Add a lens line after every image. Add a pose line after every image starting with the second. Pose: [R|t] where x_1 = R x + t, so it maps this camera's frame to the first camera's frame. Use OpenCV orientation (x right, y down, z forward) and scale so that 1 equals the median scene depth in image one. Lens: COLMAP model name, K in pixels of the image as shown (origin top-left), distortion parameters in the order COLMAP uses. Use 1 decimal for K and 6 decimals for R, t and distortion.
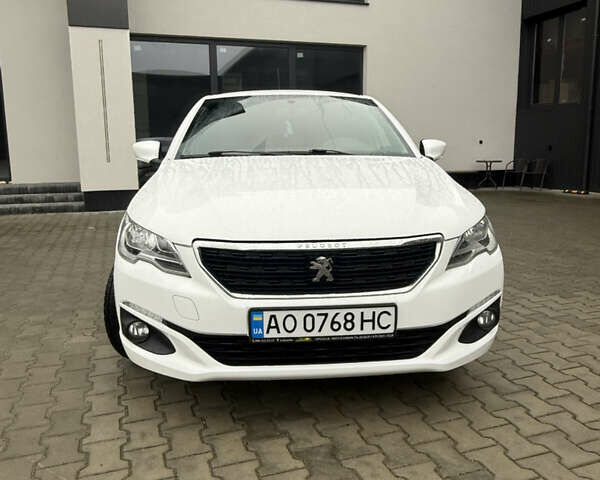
lens RADIAL K [[517.6, 0, 297.1], [0, 517.6, 244.1], [0, 0, 1]] dist [0.003009, -0.007175]
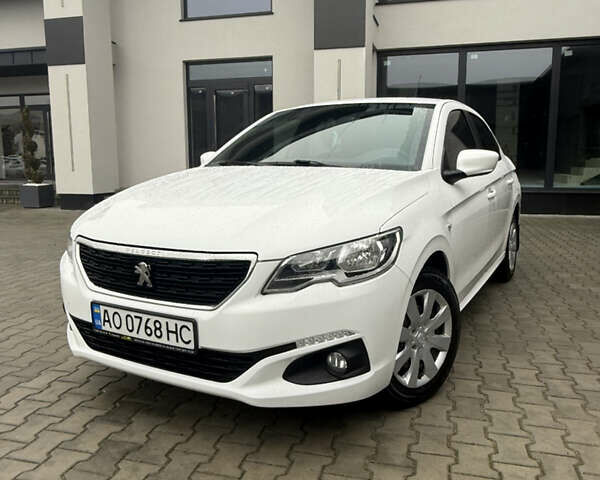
lens RADIAL K [[517.6, 0, 302.1], [0, 517.6, 244.3], [0, 0, 1]] dist [0.003009, -0.007175]
pose [[0.832240, 0.095242, -0.546173, 0.860192], [-0.106155, 0.994282, 0.011628, -0.056803], [0.544157, 0.048301, 0.837592, 0.289409]]
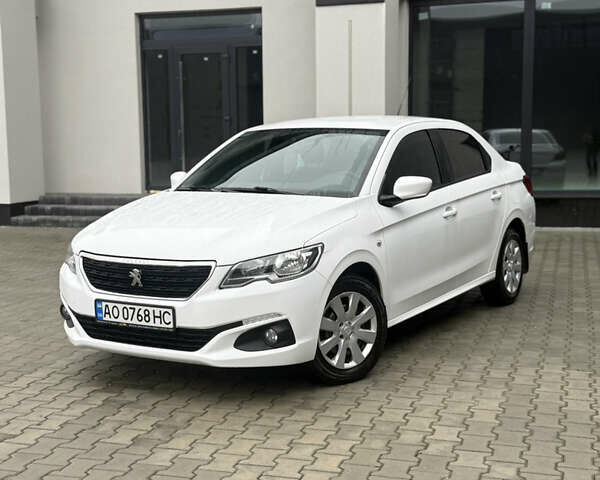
lens RADIAL K [[909.5, 0, 298.7], [0, 909.5, 258.3], [0, 0, 1]] dist [0.134942, 0.000000]
pose [[0.812112, 0.078145, -0.578245, 1.861578], [-0.102933, 0.994636, -0.010148, -0.026078], [0.574350, 0.067762, 0.815800, -0.820908]]
